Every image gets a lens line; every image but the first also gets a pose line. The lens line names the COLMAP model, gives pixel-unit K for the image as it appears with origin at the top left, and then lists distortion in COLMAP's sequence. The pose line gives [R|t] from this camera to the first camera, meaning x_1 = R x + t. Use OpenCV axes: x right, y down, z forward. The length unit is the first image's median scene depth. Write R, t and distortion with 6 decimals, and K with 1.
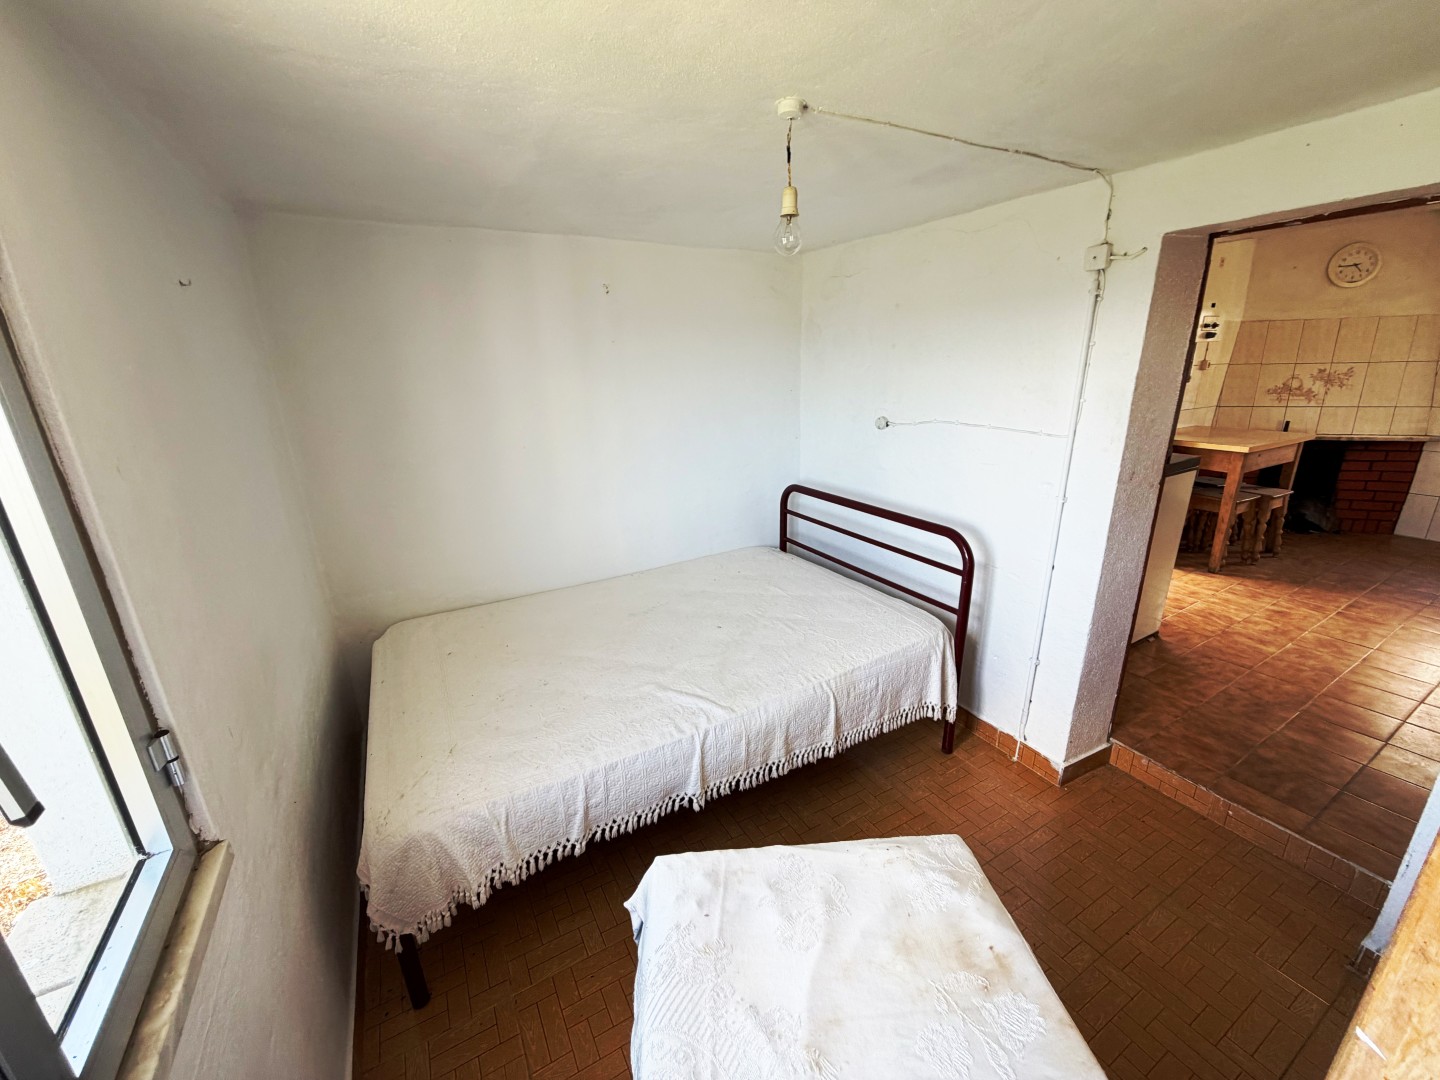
lens RADIAL K [[574.4, 0, 715.4], [0, 574.4, 538.0], [0, 0, 1]] dist [0.000489, 0.000262]
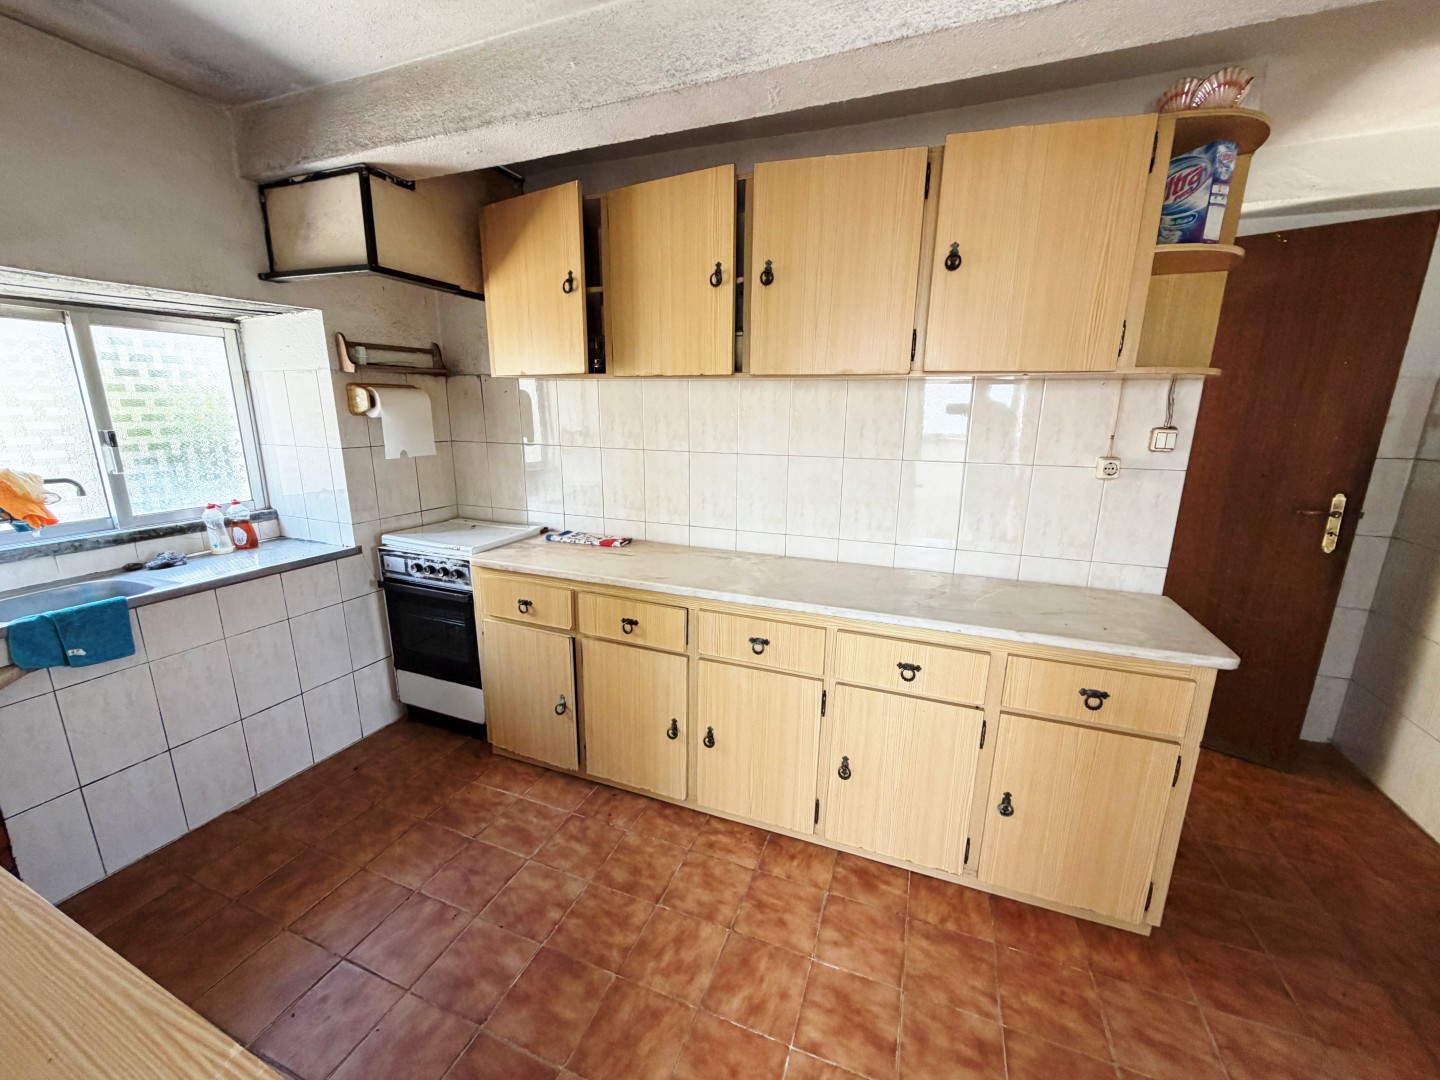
lens RADIAL K [[574.4, 0, 721.3], [0, 574.4, 537.3], [0, 0, 1]] dist [0.000489, 0.000262]
pose [[-0.622044, -0.156302, 0.767223, 0.673397], [0.240192, 0.894536, 0.376980, -0.274158], [-0.745231, 0.418779, -0.518898, 0.784284]]
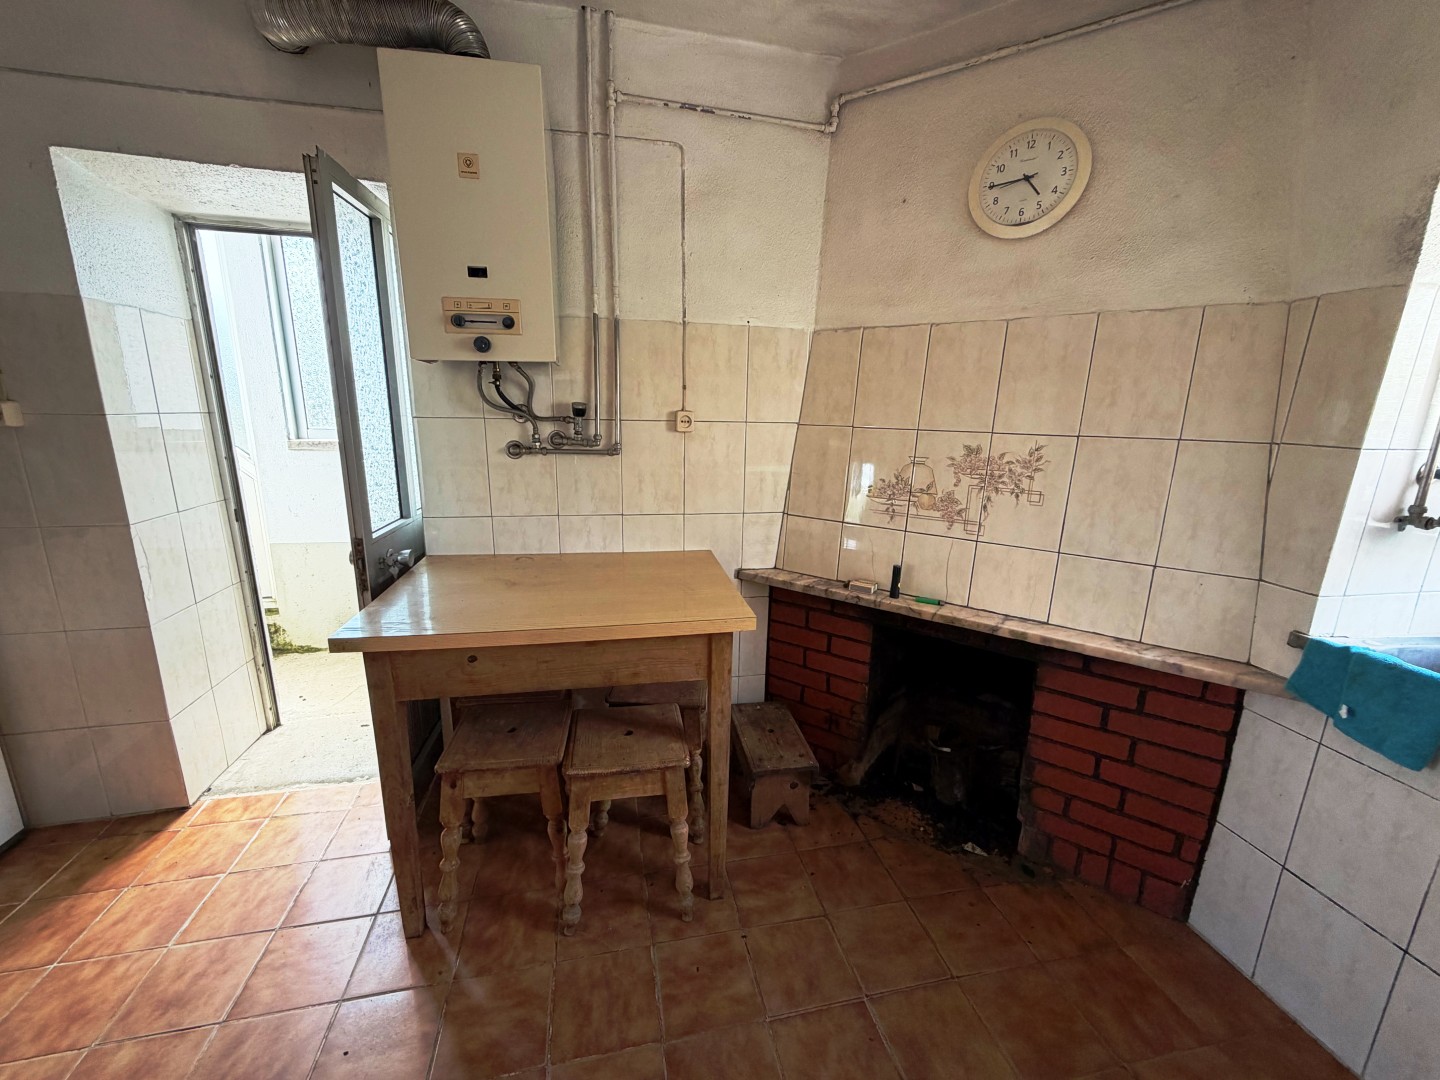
lens RADIAL K [[574.4, 0, 720.2], [0, 574.4, 540.4], [0, 0, 1]] dist [0.000489, 0.000262]
pose [[0.950866, 0.111666, -0.288763, 1.022314], [-0.131693, 0.989987, -0.050820, -0.189589], [0.280196, 0.086351, 0.956051, 0.586839]]
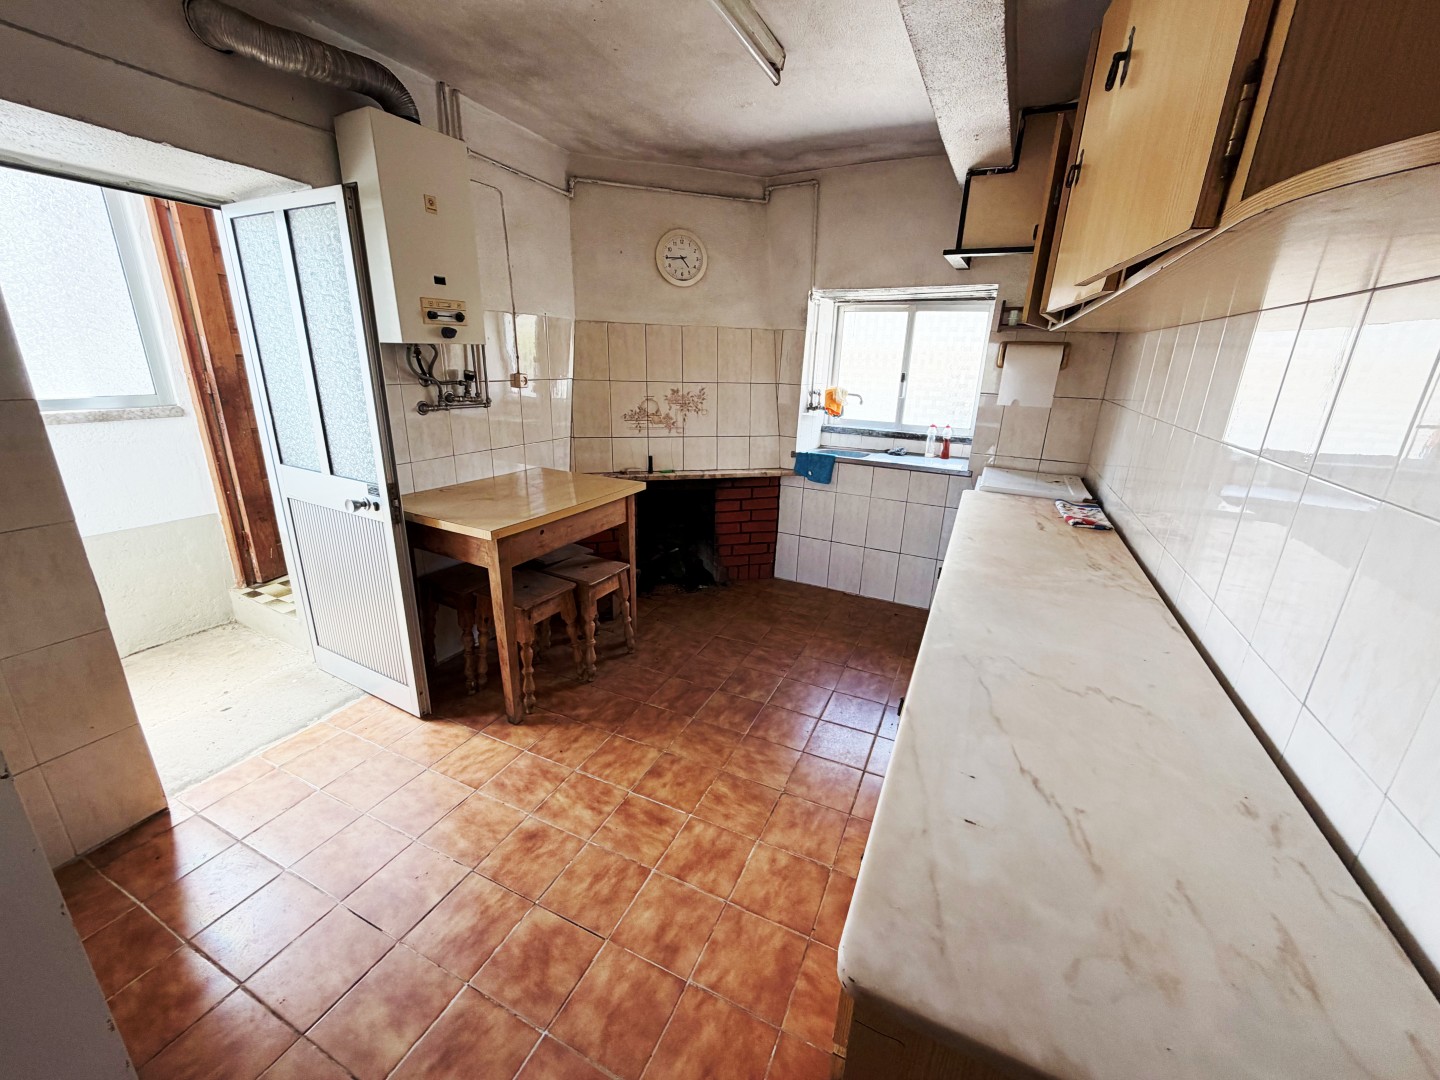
lens RADIAL K [[574.4, 0, 715.1], [0, 574.4, 540.0], [0, 0, 1]] dist [0.000489, 0.000262]
pose [[0.823602, -0.127449, 0.552663, 0.646661], [0.120231, 0.991512, 0.049479, -0.123165], [-0.554278, 0.025697, 0.831935, 0.323902]]
